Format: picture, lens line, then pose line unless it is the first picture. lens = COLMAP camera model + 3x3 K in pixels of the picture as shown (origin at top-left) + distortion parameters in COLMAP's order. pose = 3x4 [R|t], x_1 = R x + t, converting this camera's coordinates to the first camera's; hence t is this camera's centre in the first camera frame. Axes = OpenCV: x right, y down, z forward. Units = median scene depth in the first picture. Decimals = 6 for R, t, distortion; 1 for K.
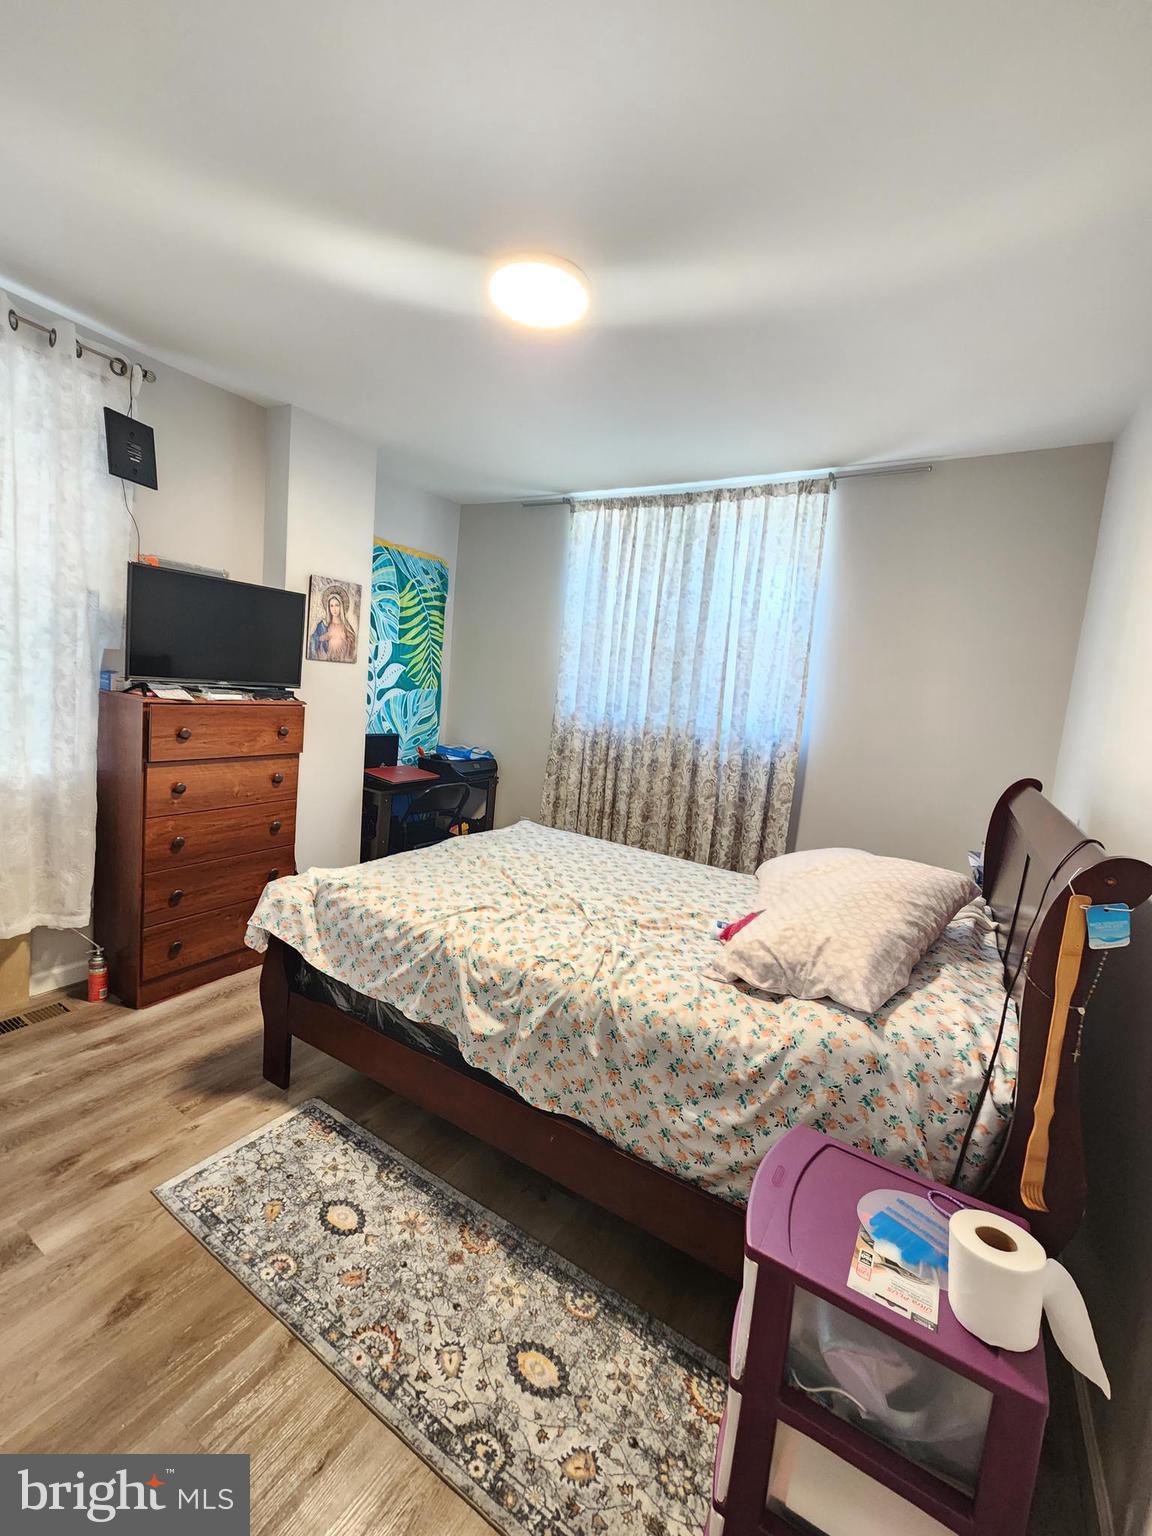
lens RADIAL K [[634.3, 0, 575.9], [0, 634.3, 764.2], [0, 0, 1]] dist [-0.000156, 0.000082]
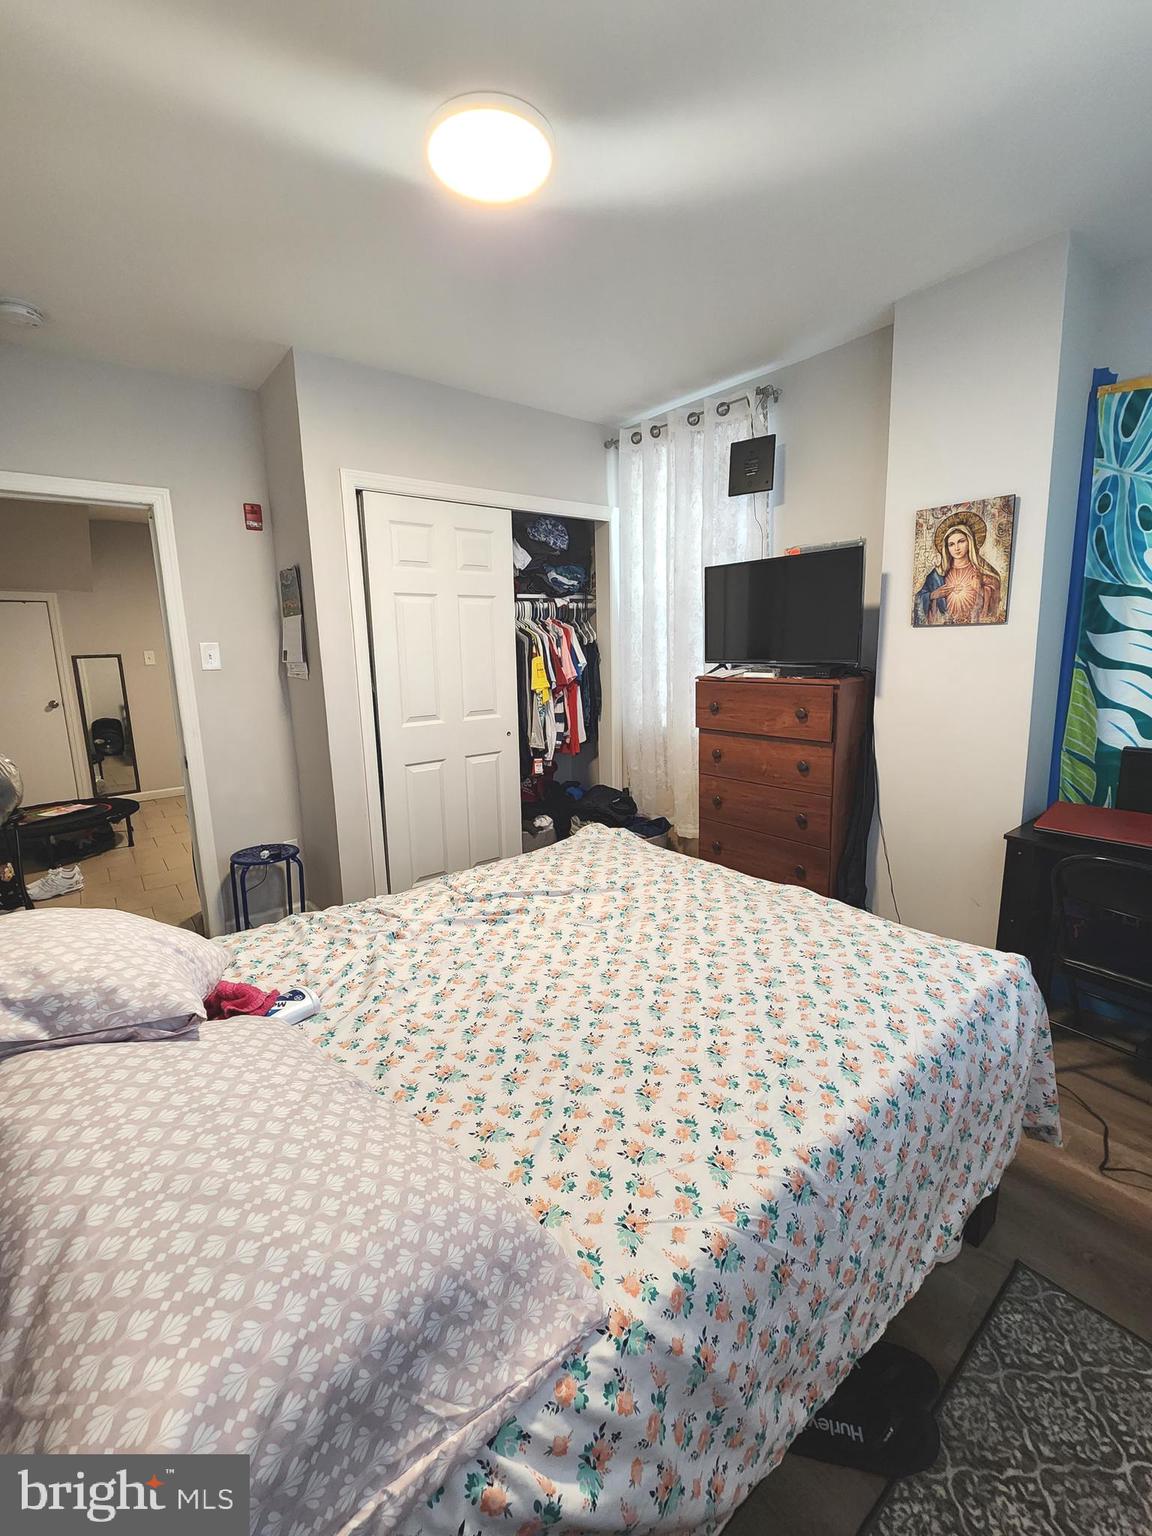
lens RADIAL K [[634.3, 0, 577.6], [0, 634.3, 755.6], [0, 0, 1]] dist [-0.000156, 0.000082]
pose [[-0.329806, 0.091317, -0.939622, 0.490034], [-0.121359, 0.982952, 0.138125, -0.079795], [0.936216, 0.159586, -0.313101, 1.010030]]
